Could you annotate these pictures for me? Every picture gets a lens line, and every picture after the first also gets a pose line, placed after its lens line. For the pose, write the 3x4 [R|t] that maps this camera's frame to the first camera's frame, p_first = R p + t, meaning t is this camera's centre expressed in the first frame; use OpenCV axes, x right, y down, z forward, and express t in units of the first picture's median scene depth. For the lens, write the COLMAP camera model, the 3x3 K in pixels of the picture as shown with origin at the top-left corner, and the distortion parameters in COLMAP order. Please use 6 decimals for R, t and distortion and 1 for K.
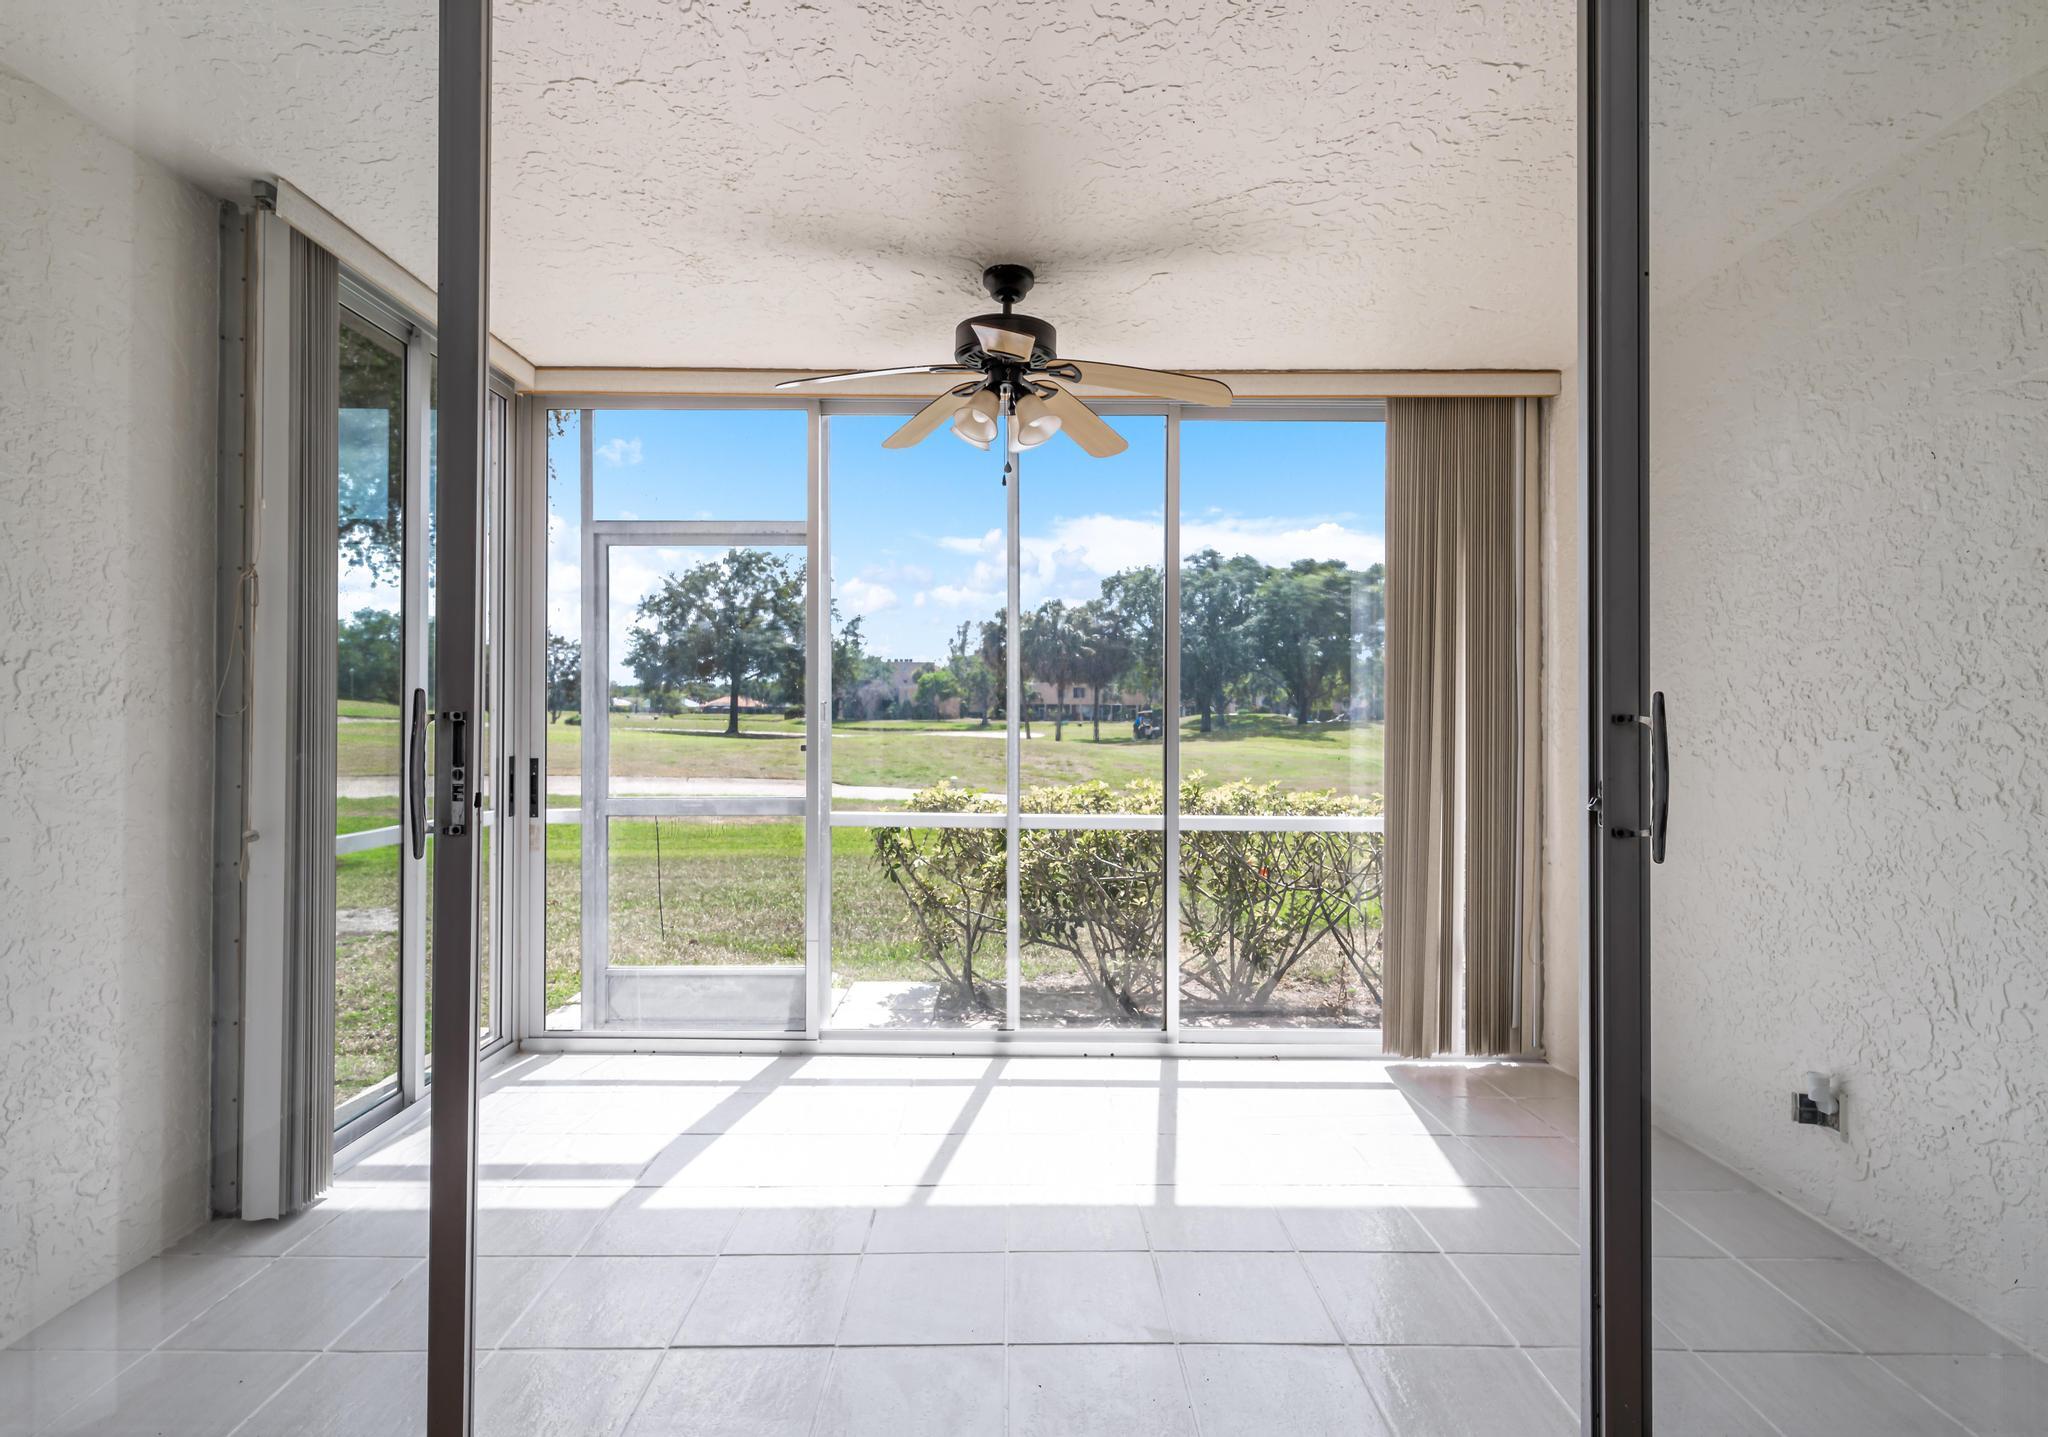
lens RADIAL K [[963.5, 0, 1011.6], [0, 963.5, 709.6], [0, 0, 1]] dist [-0.000574, 0.000001]
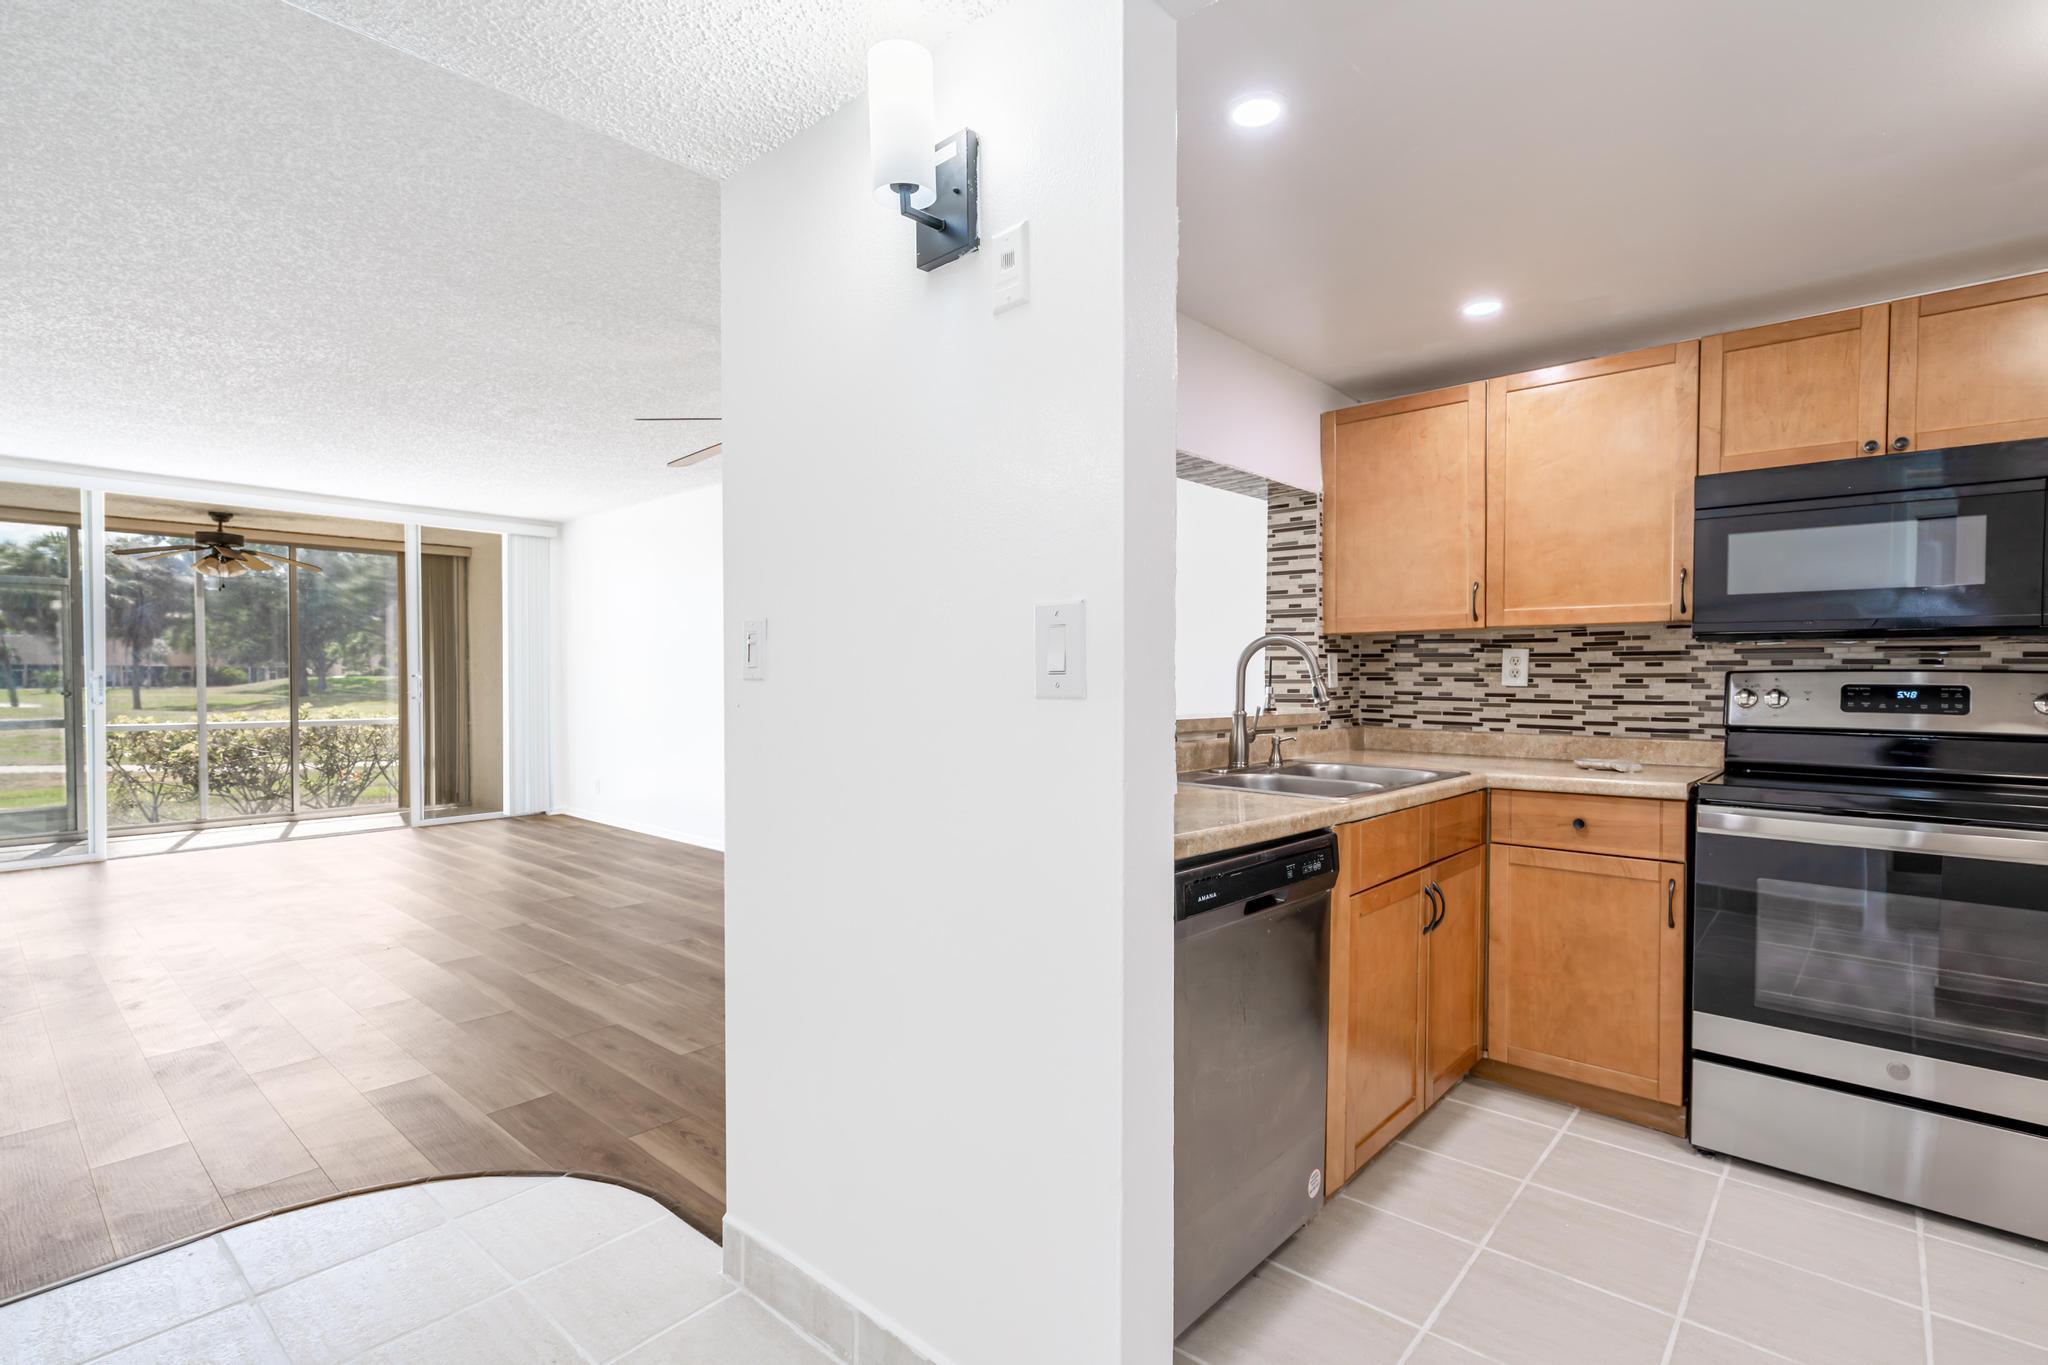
lens RADIAL K [[967.7, 0, 1027.2], [0, 967.7, 696.8], [0, 0, 1]] dist [0.007624, -0.001240]
pose [[0.665829, -0.019905, 0.745839, -0.023955], [0.000339, 0.999652, 0.026375, -0.000314], [-0.746104, -0.017308, 0.665604, -0.111365]]
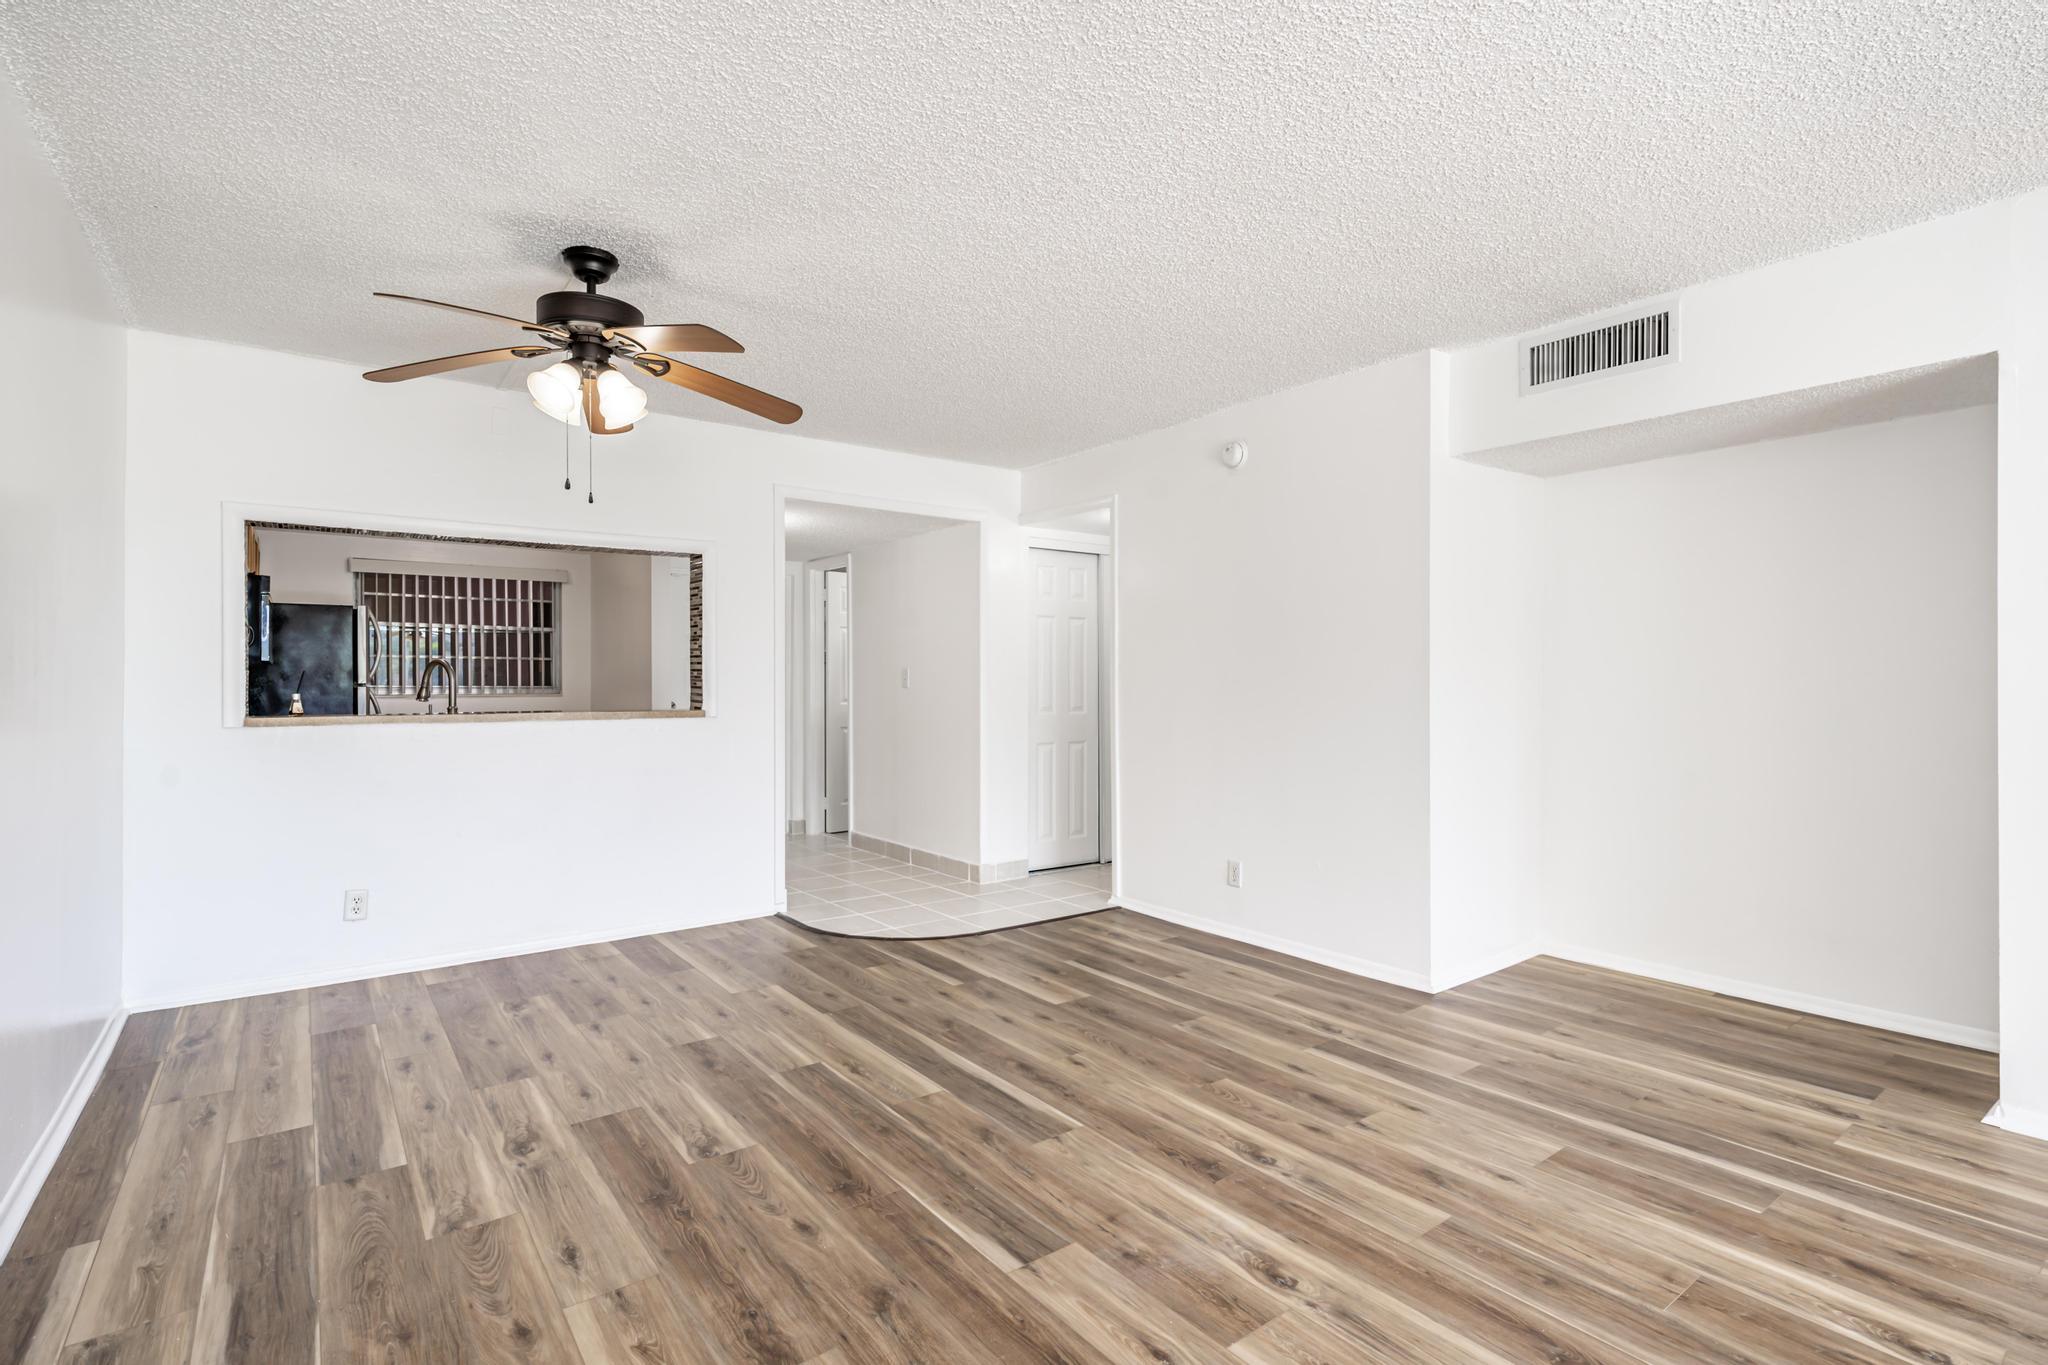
lens RADIAL K [[962.2, 0, 1024.0], [0, 962.2, 682.5], [0, 0, 1]] dist [0.000578, -0.000423]
pose [[-0.799239, -0.007438, -0.600968, 0.023587], [-0.002445, 0.999955, -0.009125, 0.000286], [0.601009, -0.005824, -0.799221, -0.010386]]
